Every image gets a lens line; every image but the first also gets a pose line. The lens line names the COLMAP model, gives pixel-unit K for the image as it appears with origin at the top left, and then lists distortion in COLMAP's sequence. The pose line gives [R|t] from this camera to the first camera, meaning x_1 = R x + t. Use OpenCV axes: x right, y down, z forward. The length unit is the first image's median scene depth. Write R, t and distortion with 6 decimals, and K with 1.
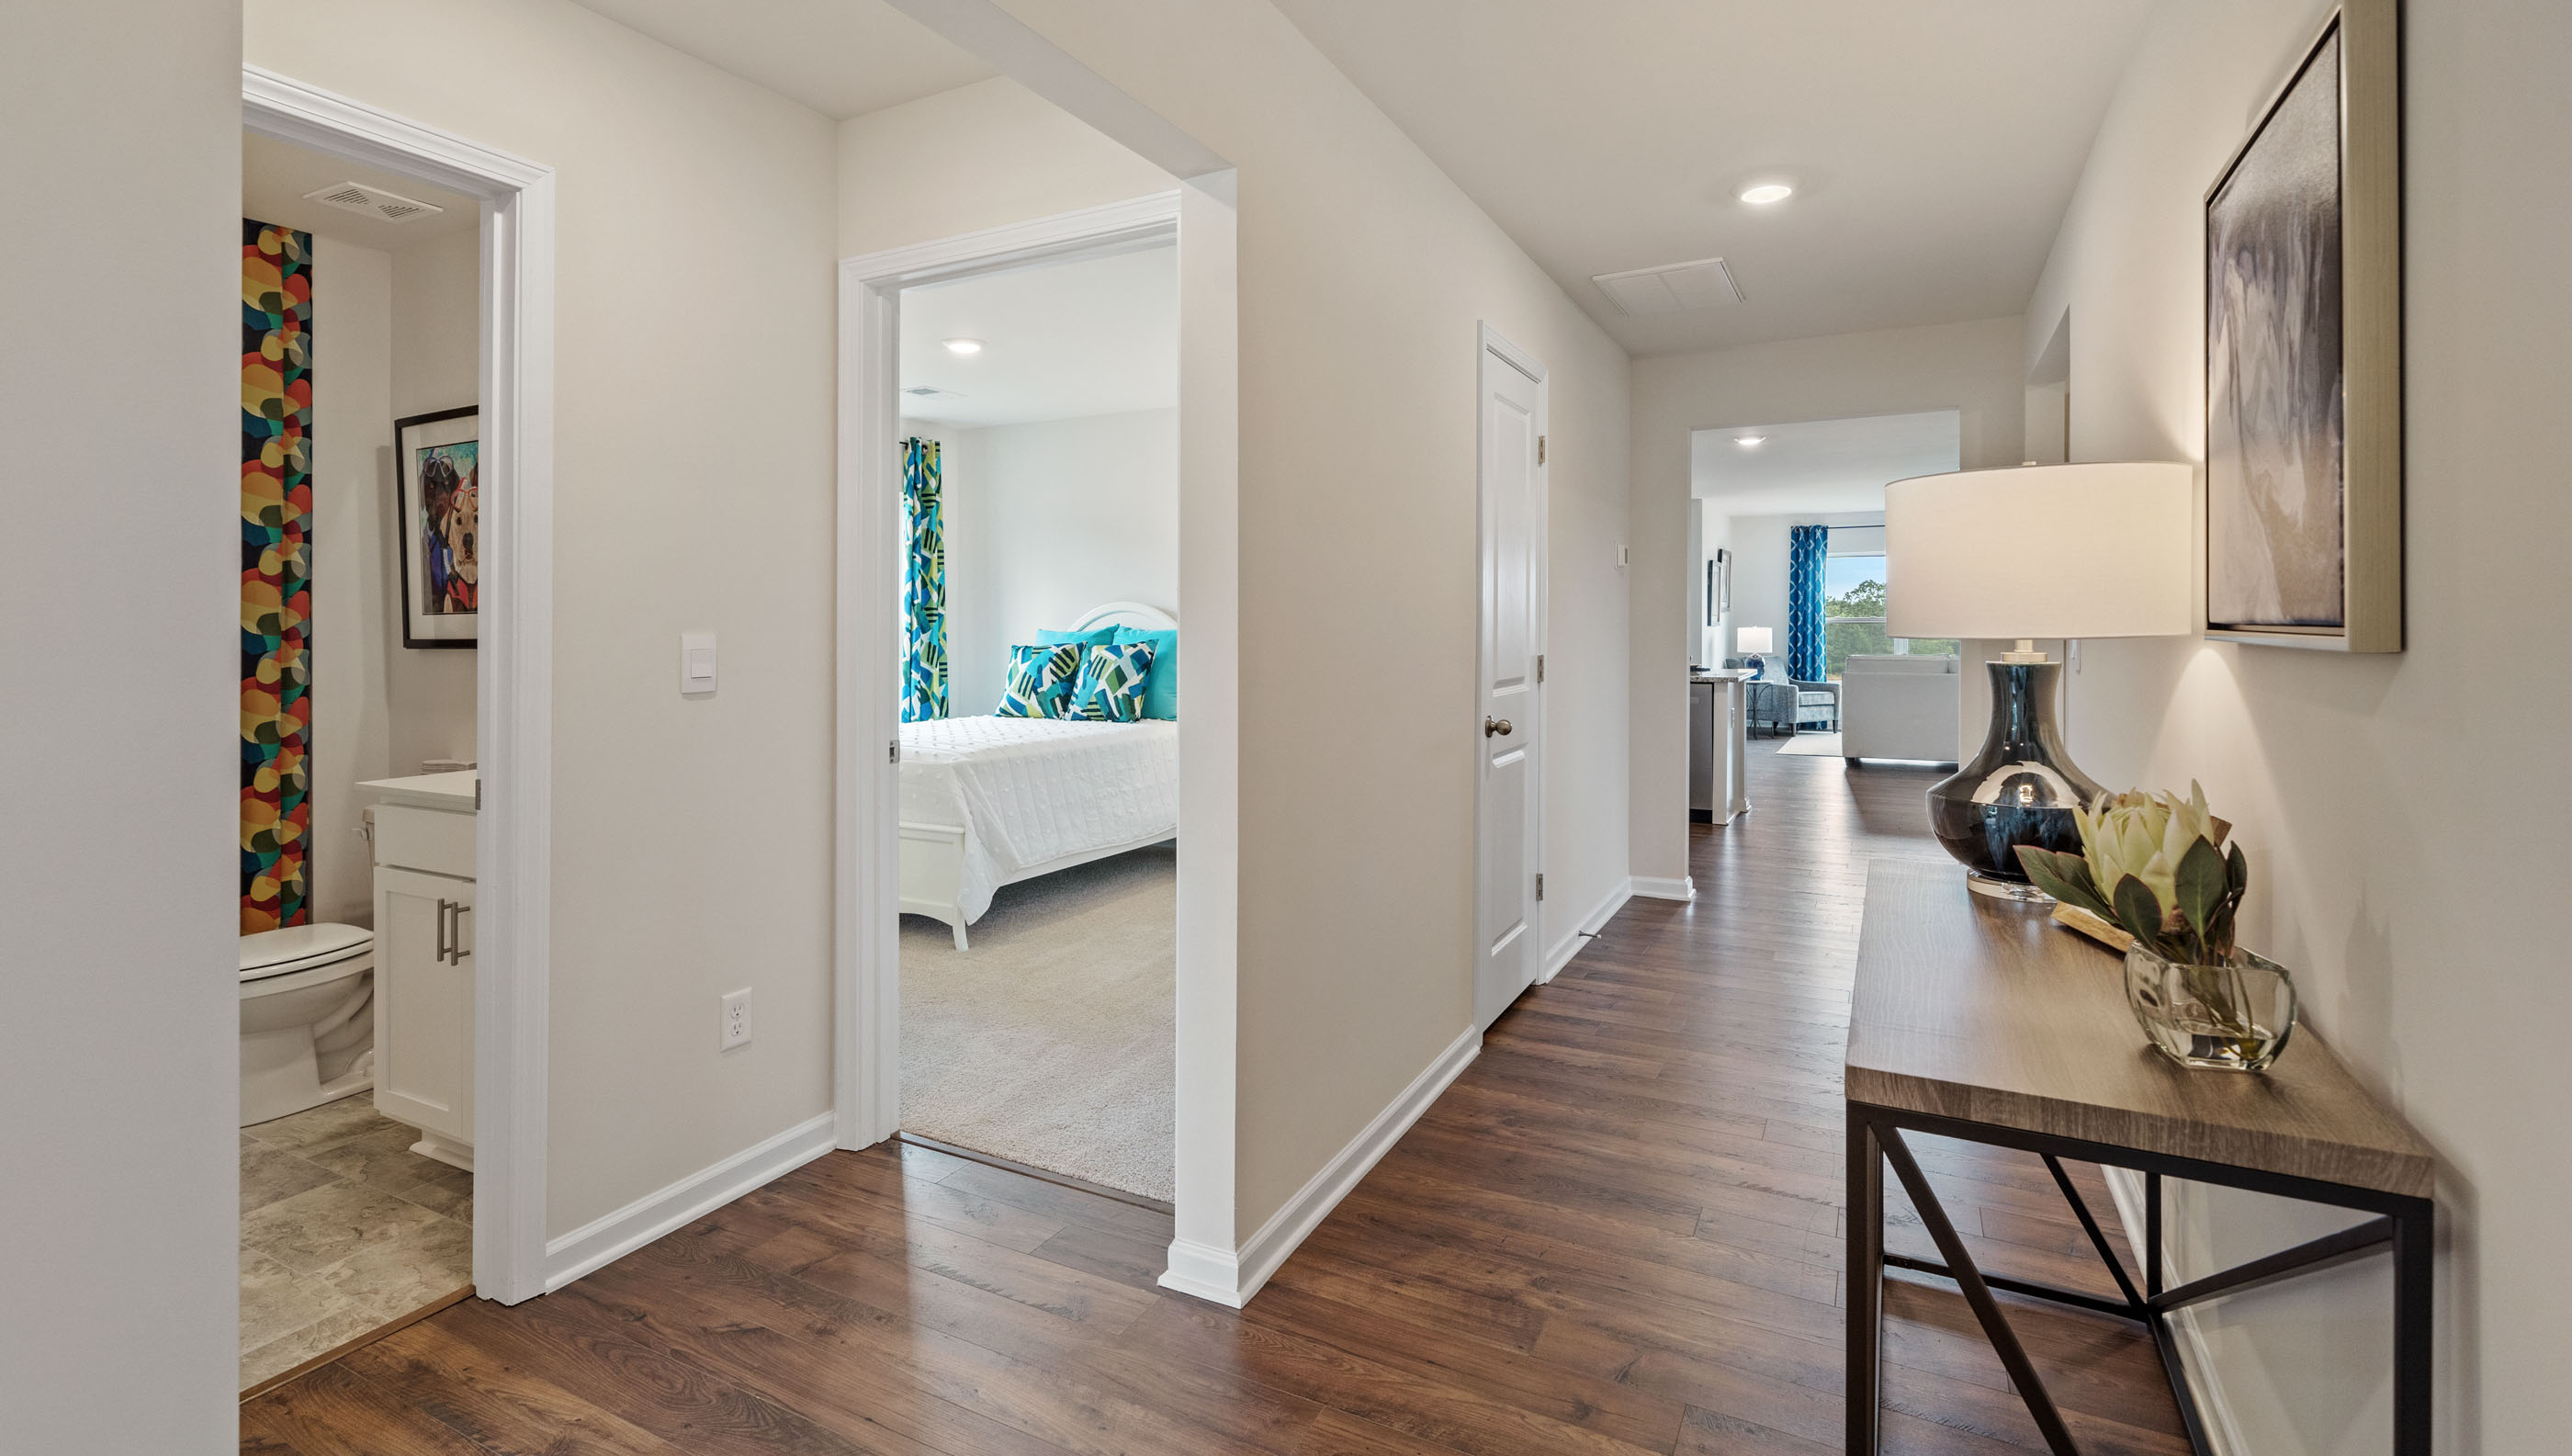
lens RADIAL K [[1155.1, 0, 1299.8], [0, 1155.1, 603.7], [0, 0, 1]] dist [0.000993, 0.000042]
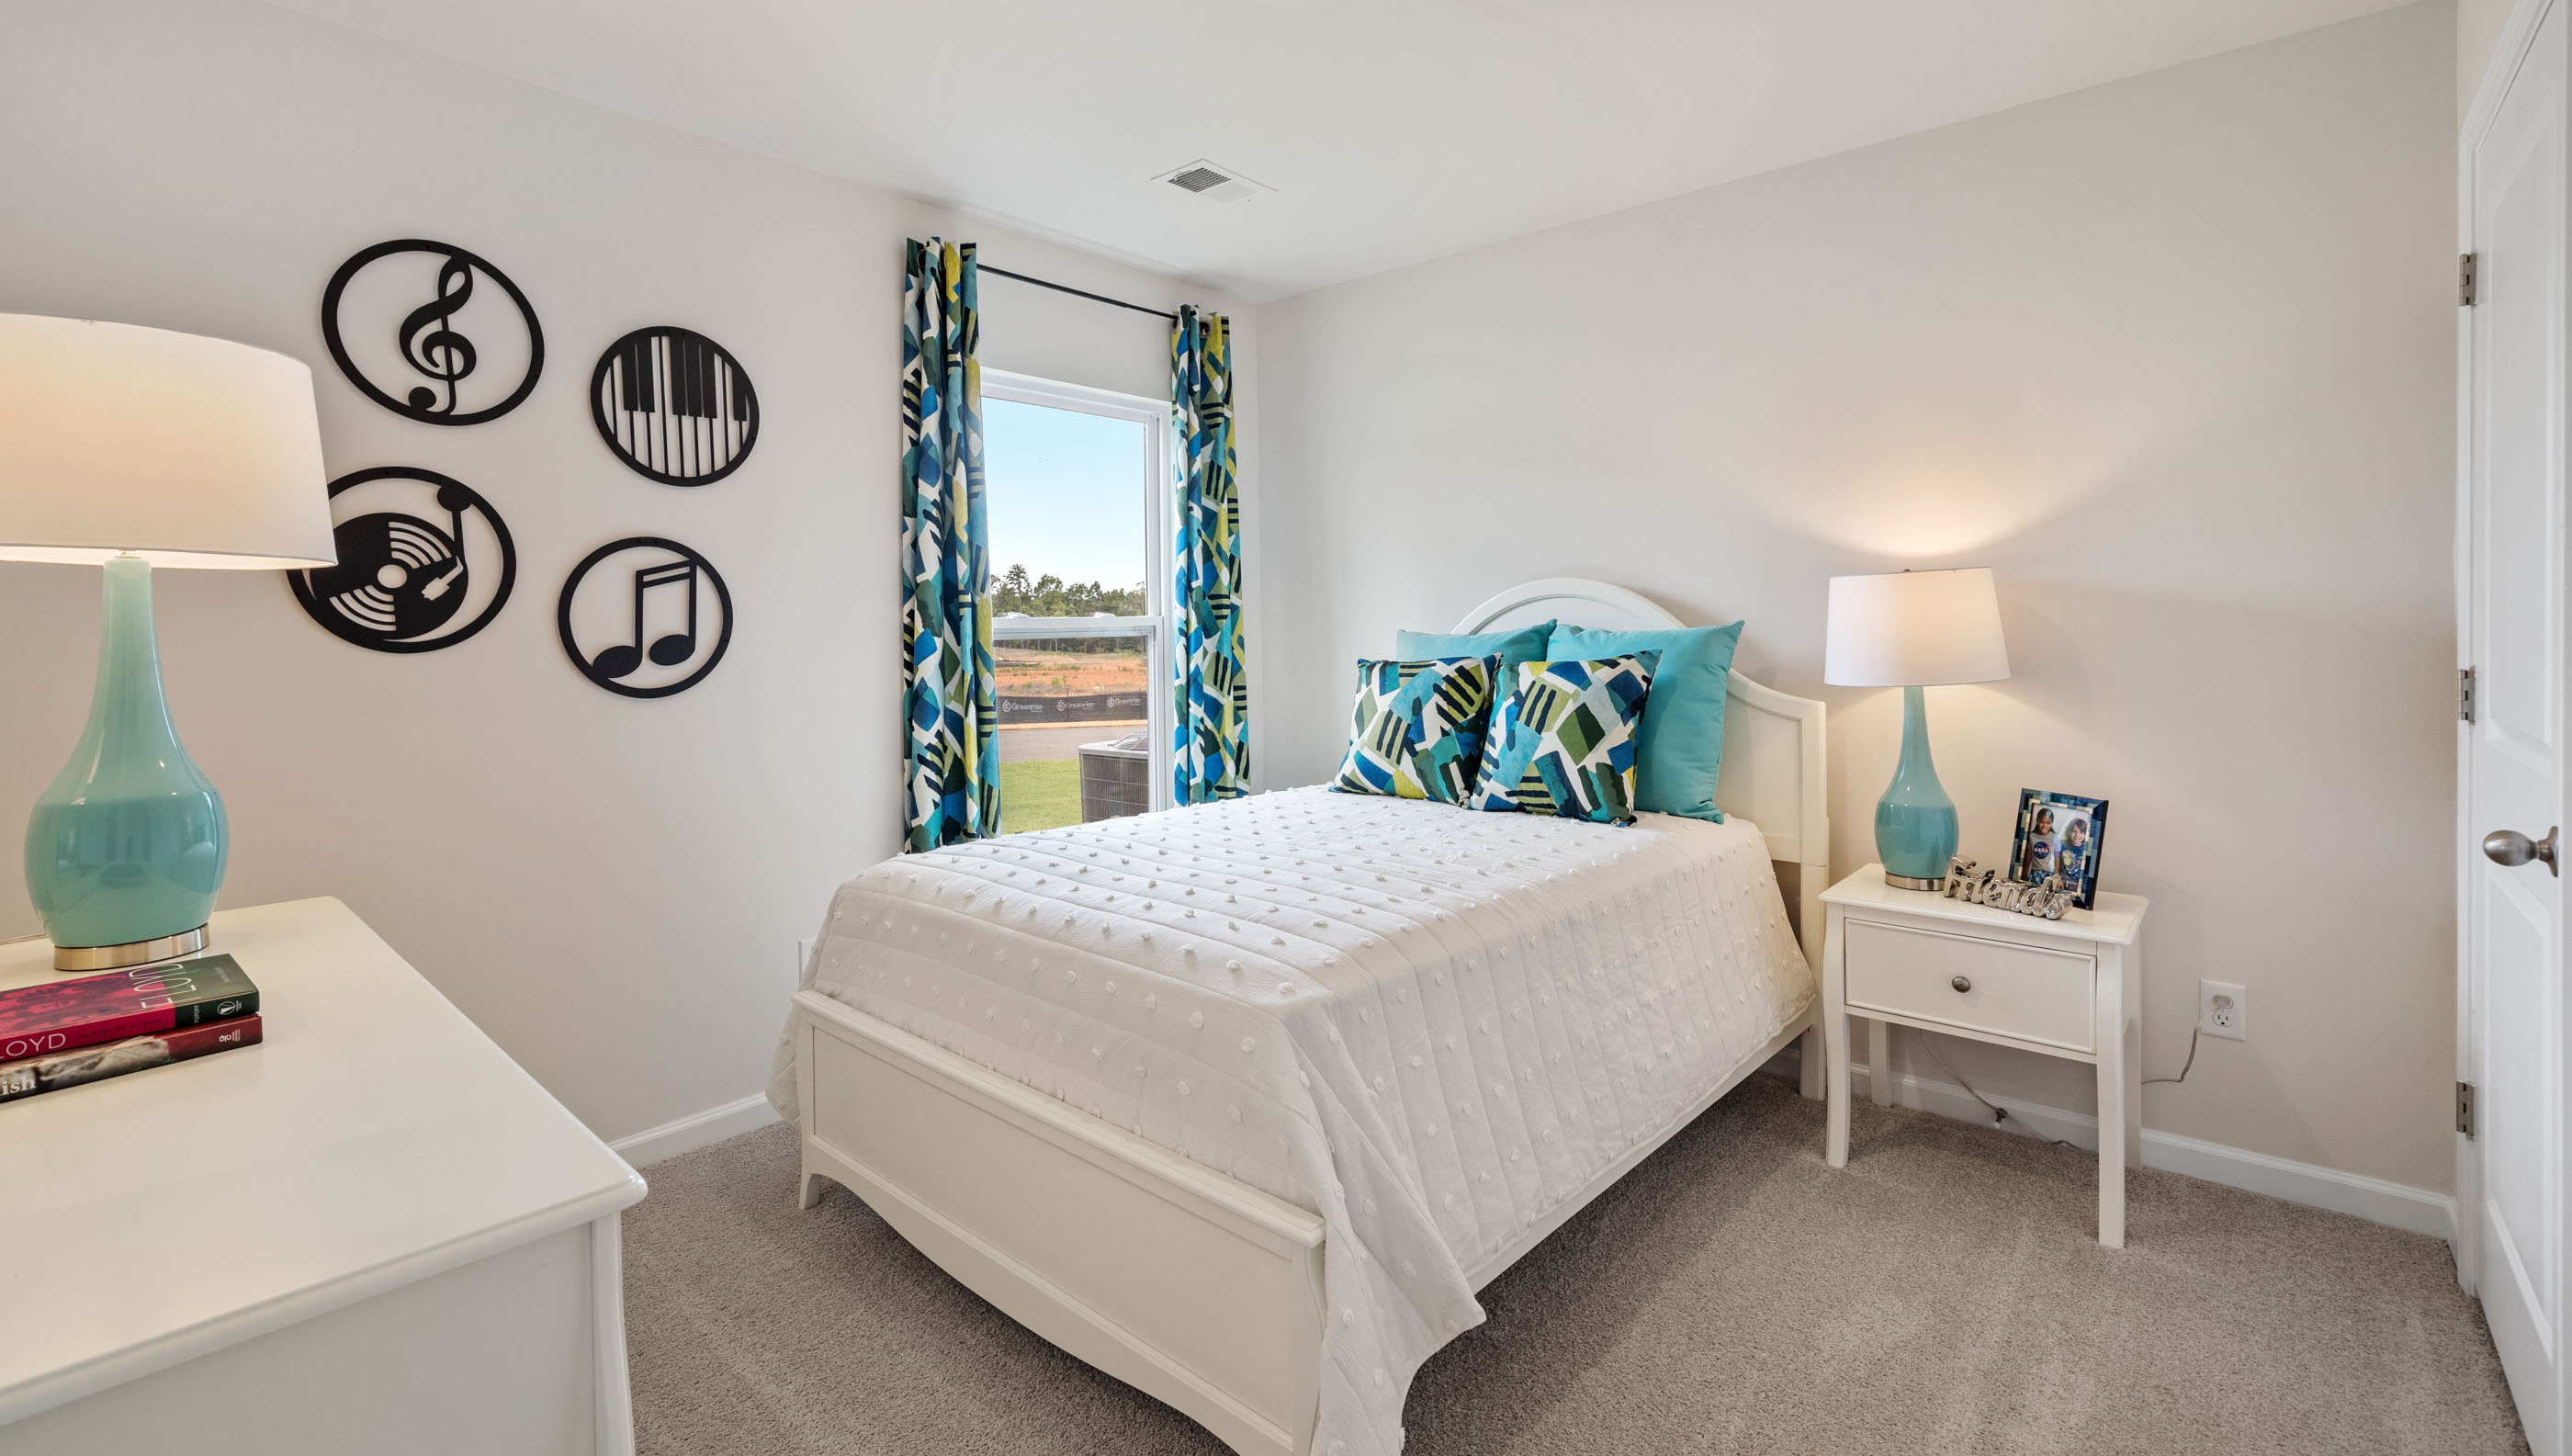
lens RADIAL K [[1170.7, 0, 1287.9], [0, 1170.7, 636.7], [0, 0, 1]] dist [0.000607, -0.000024]
pose [[0.968811, -0.005006, -0.247751, -0.146404], [0.013643, 0.999357, 0.033158, 0.006098], [0.247425, -0.035504, 0.968256, 0.458318]]
